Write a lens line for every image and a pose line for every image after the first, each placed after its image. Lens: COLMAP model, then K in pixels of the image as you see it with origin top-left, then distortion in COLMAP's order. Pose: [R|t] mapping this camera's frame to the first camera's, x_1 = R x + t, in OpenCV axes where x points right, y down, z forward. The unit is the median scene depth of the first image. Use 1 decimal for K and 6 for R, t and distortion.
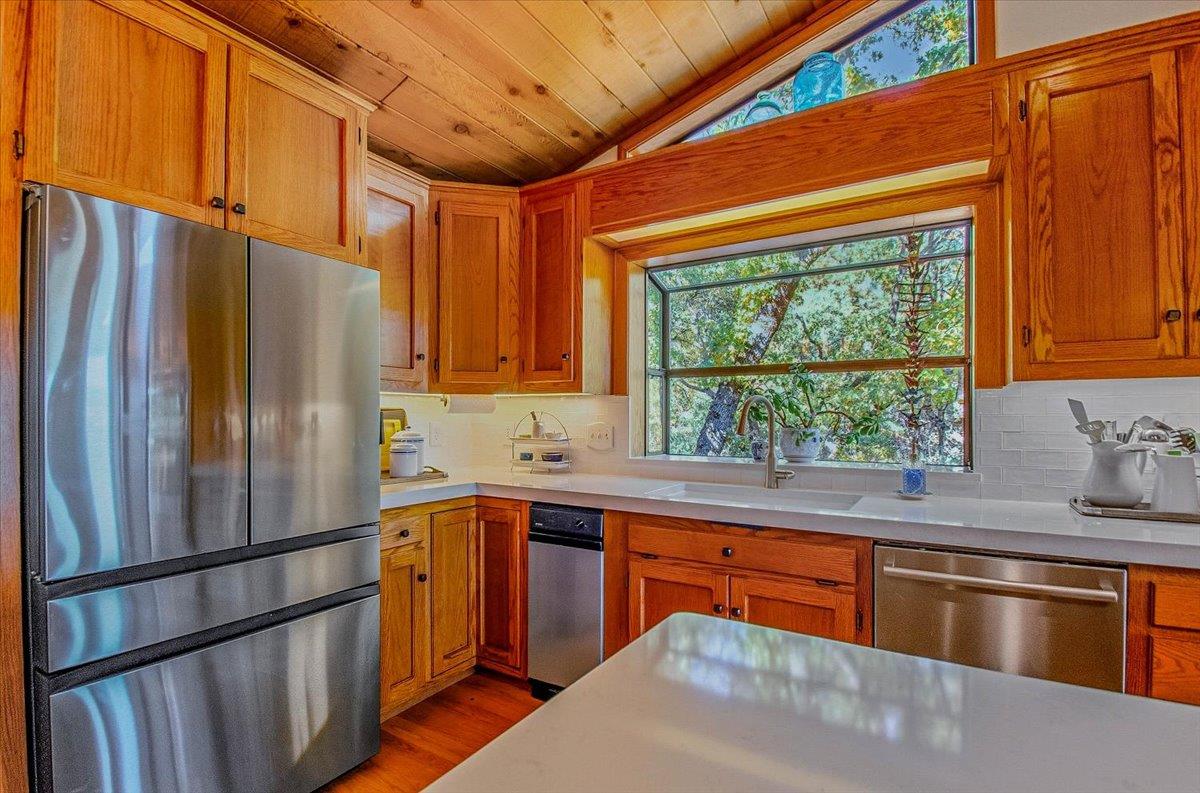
lens RADIAL K [[571.4, 0, 612.2], [0, 571.4, 424.6], [0, 0, 1]] dist [-0.022194, -0.002064]
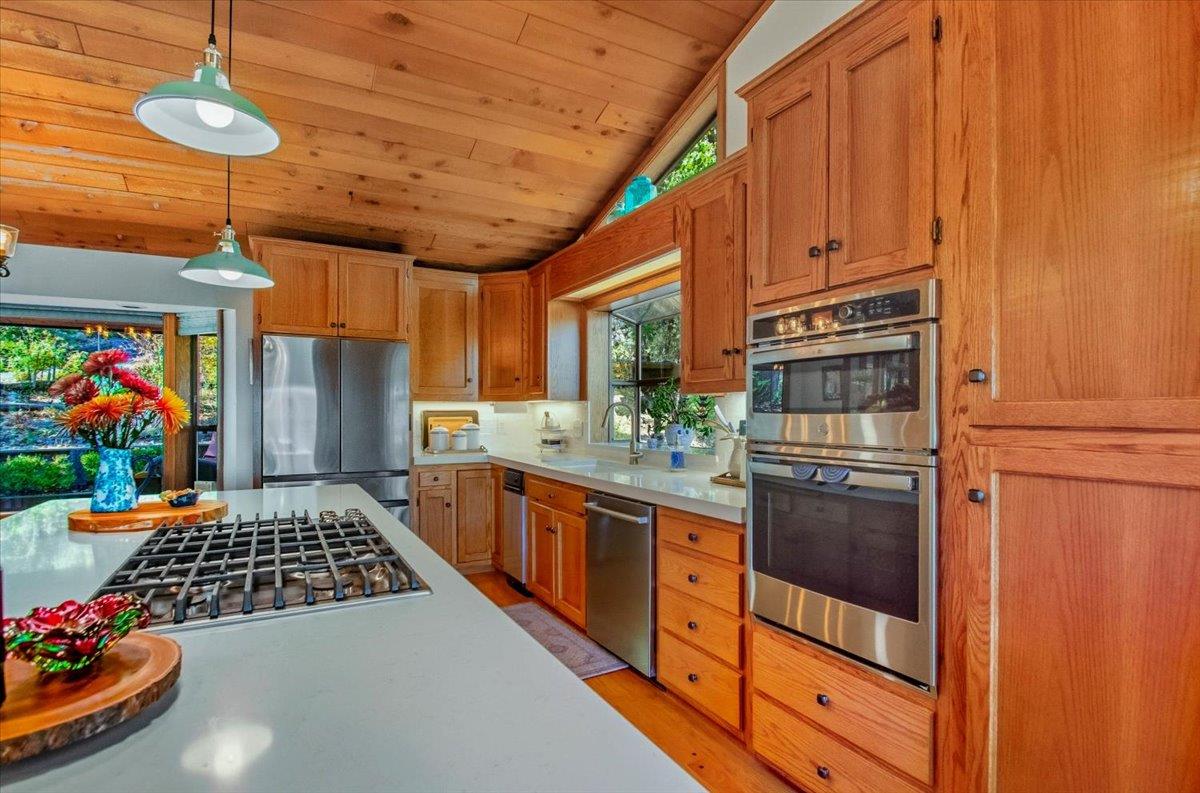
lens RADIAL K [[571.4, 0, 590.7], [0, 571.4, 414.9], [0, 0, 1]] dist [-0.022194, -0.002064]
pose [[0.871326, -0.001265, -0.490703, 0.812624], [-0.001377, 0.999986, -0.005022, -0.007650], [0.490703, 0.005051, 0.871312, -0.307770]]
